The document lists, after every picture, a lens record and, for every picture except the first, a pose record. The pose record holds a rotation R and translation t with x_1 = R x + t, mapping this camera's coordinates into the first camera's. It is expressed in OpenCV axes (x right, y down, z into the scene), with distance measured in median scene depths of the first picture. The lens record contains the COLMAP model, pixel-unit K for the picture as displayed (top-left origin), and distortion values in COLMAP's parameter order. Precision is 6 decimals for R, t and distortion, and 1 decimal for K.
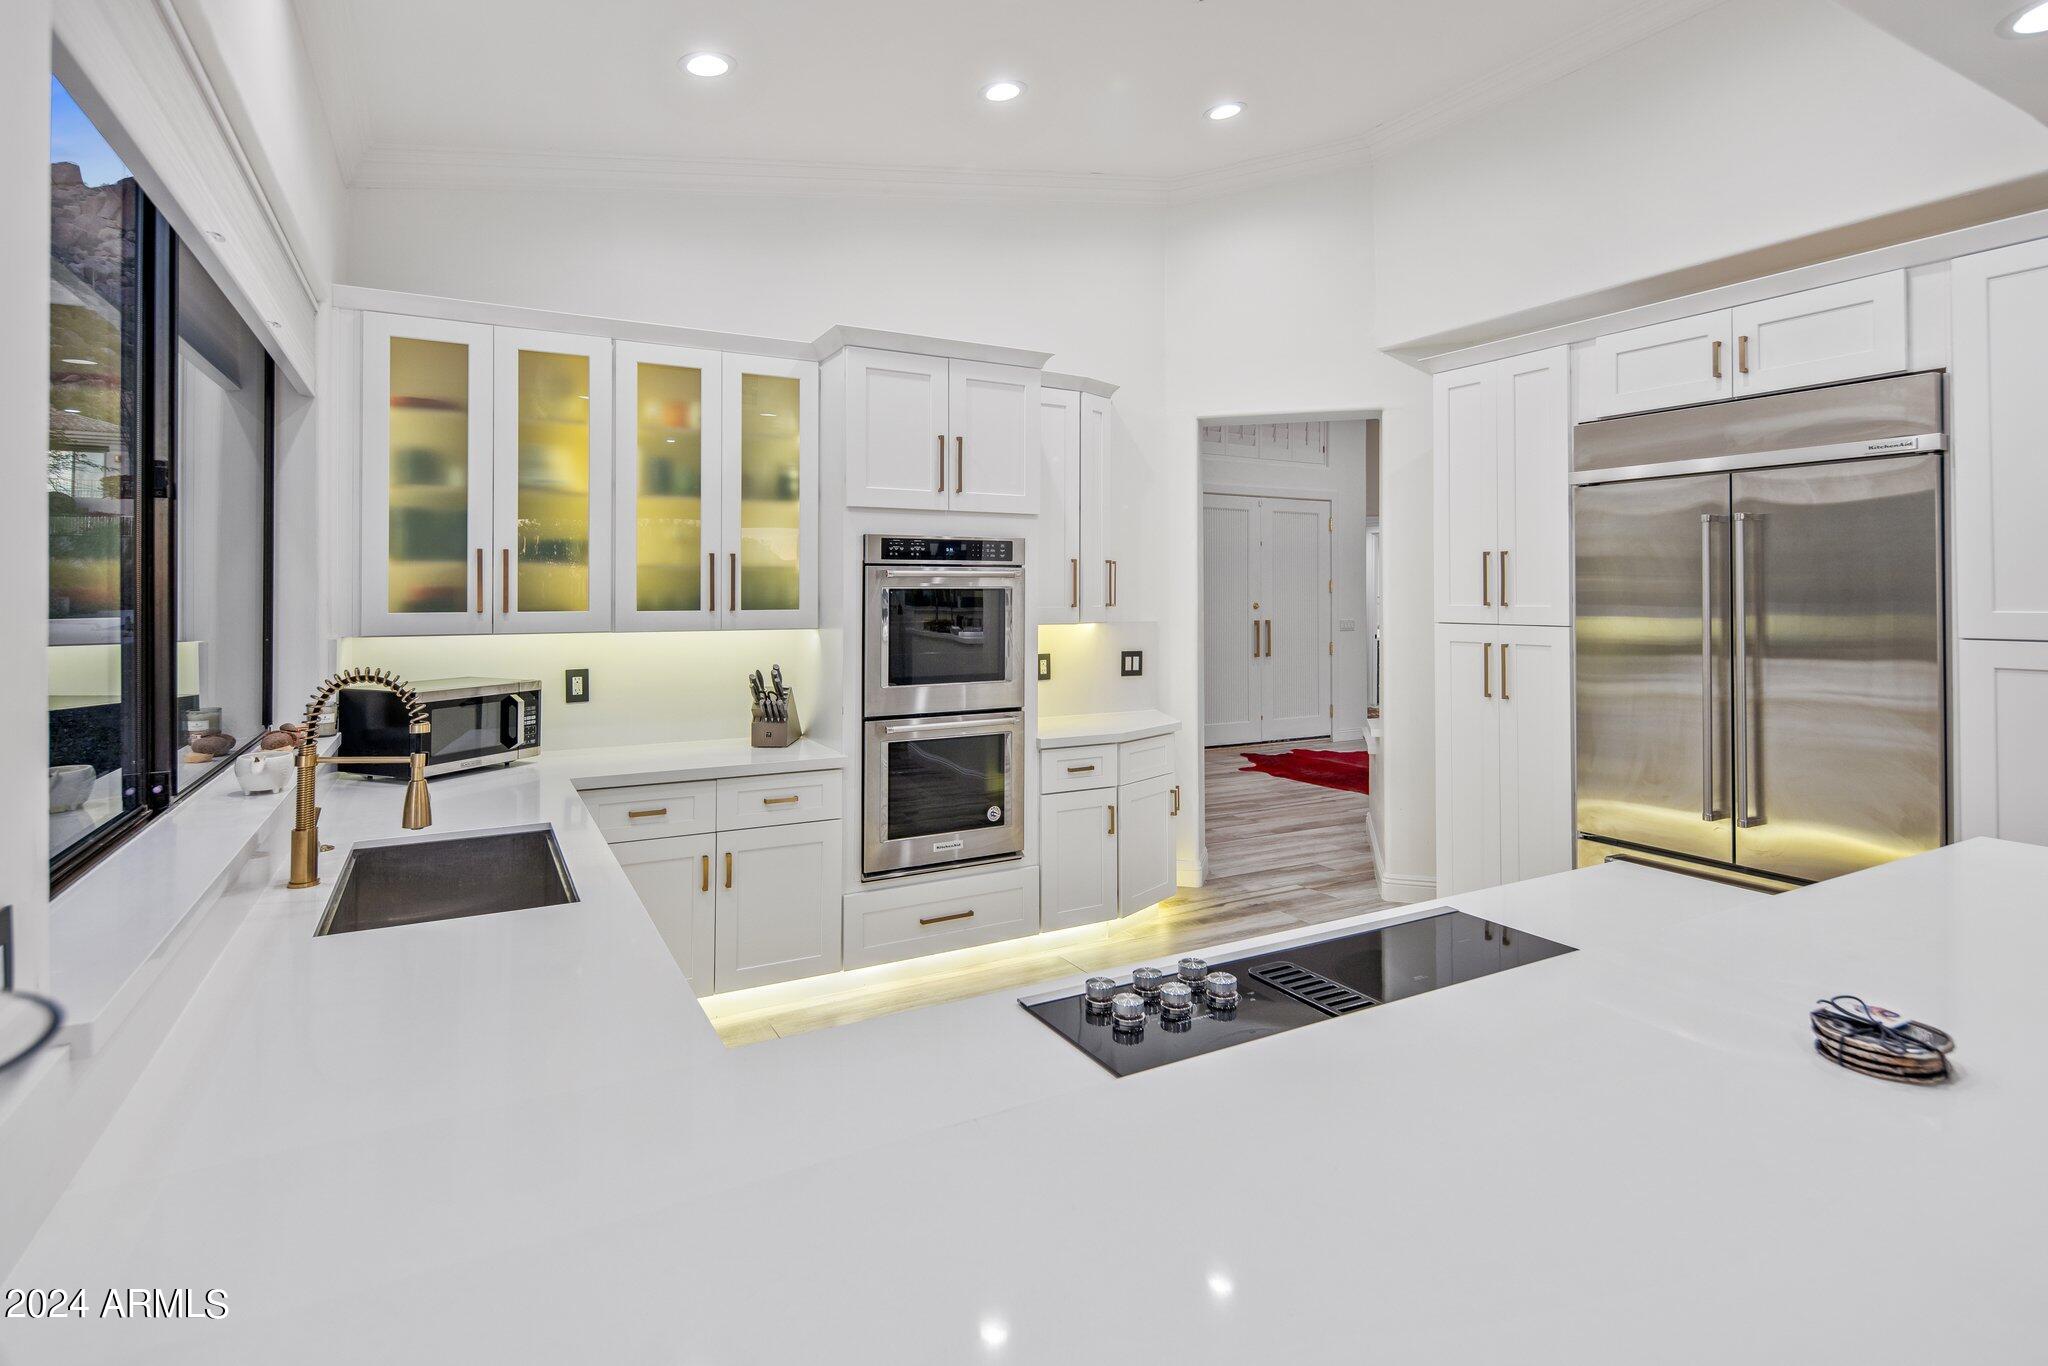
lens RADIAL K [[997.6, 0, 1012.8], [0, 997.6, 596.2], [0, 0, 1]] dist [0.001683, -0.003451]
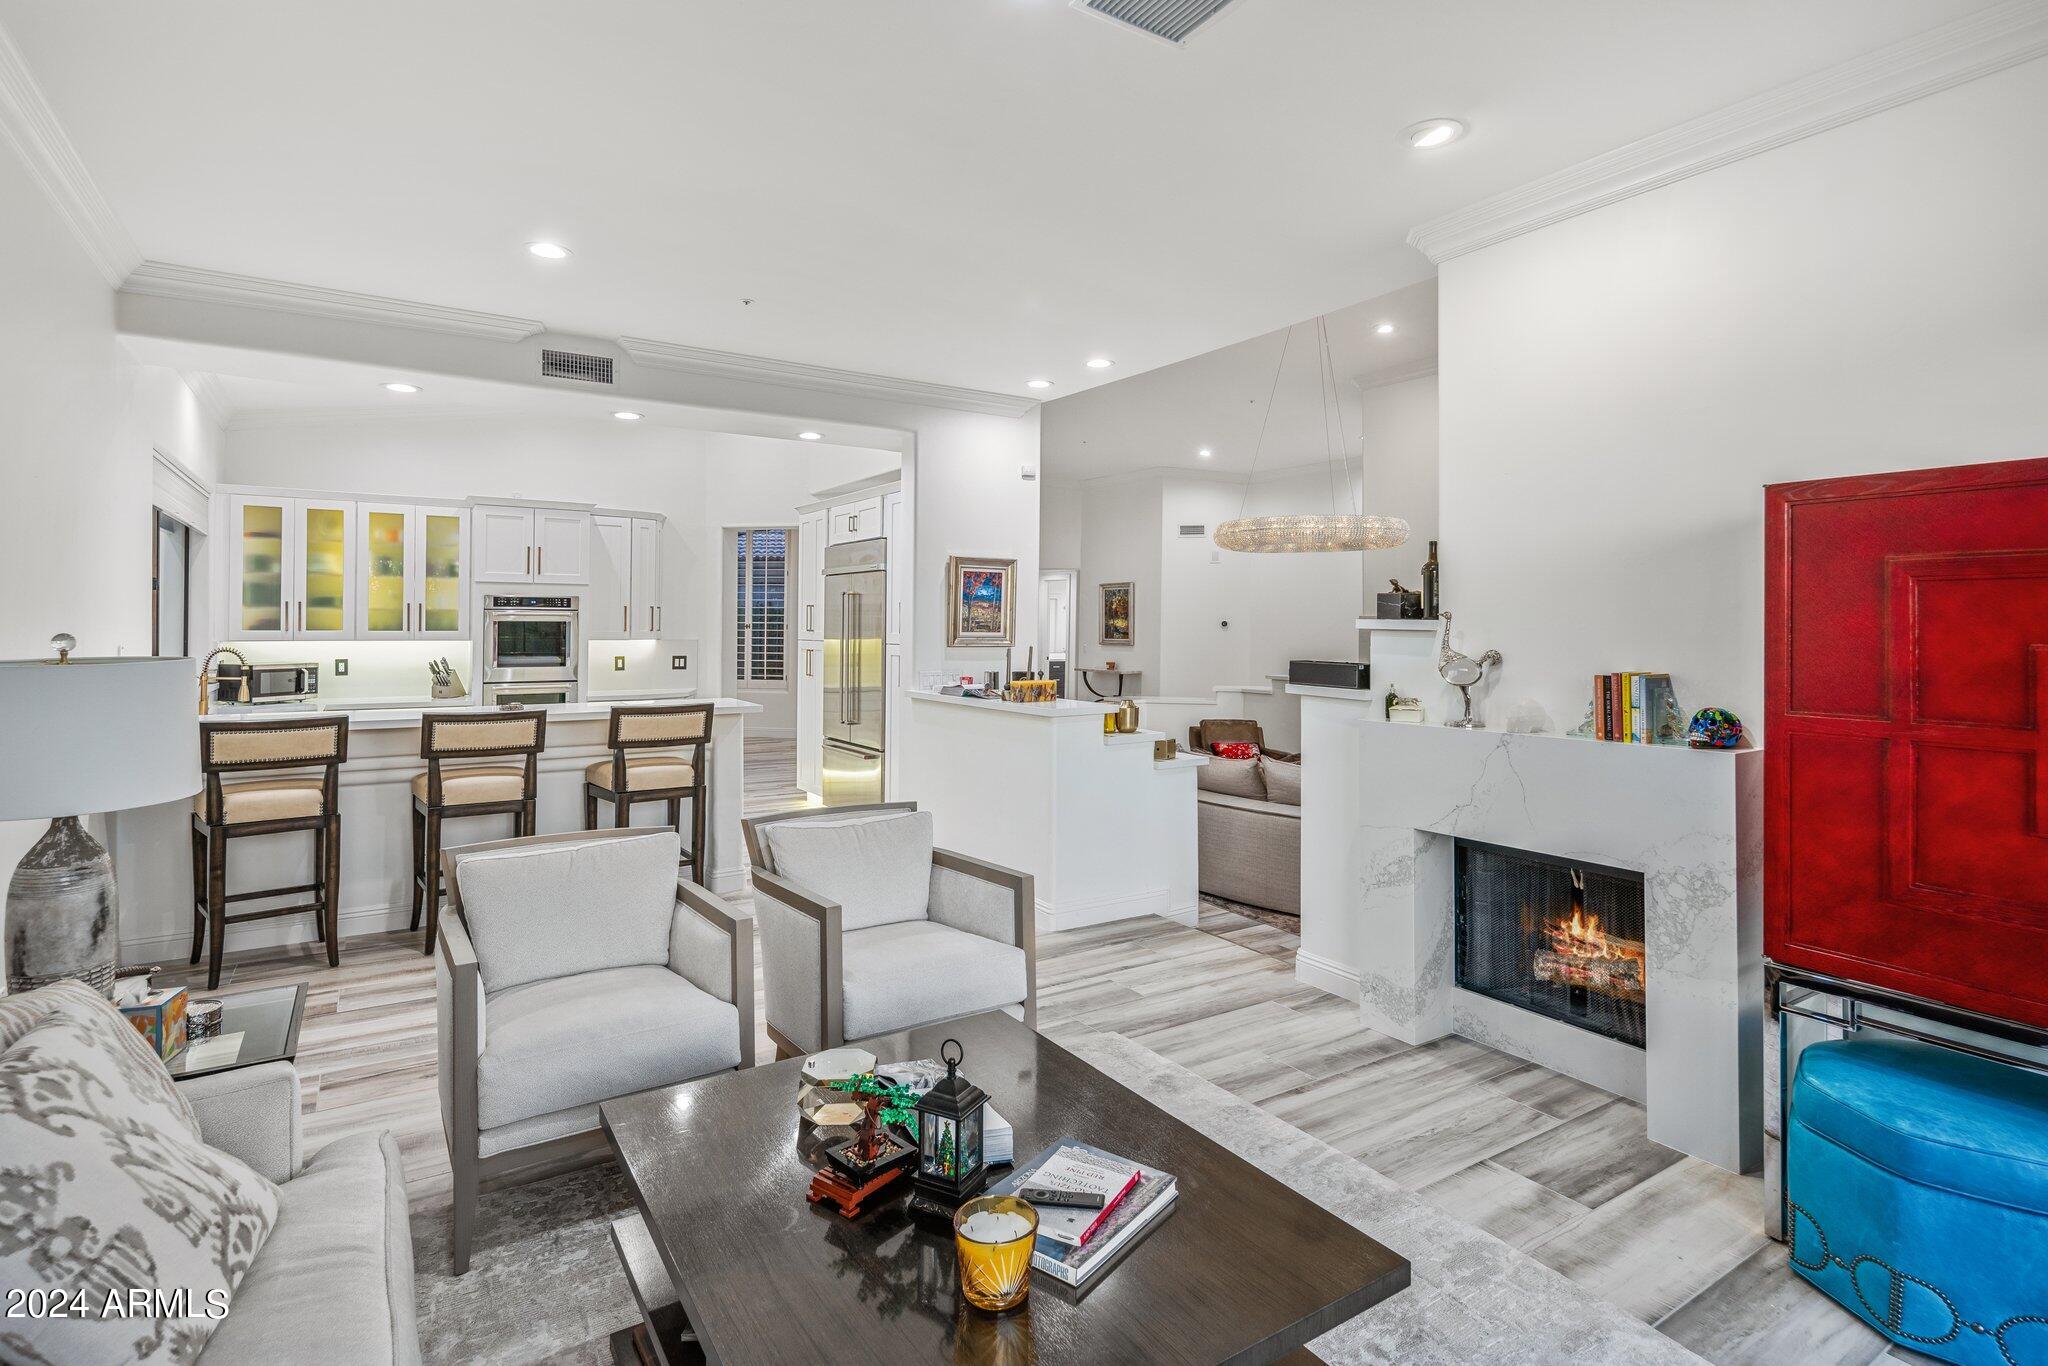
lens RADIAL K [[997.6, 0, 1016.3], [0, 997.6, 620.3], [0, 0, 1]] dist [0.001683, -0.003451]
pose [[0.997385, 0.007404, 0.071886, 0.808020], [-0.007015, 0.999959, -0.005653, -0.004469], [-0.071925, 0.005134, 0.997397, -1.156595]]
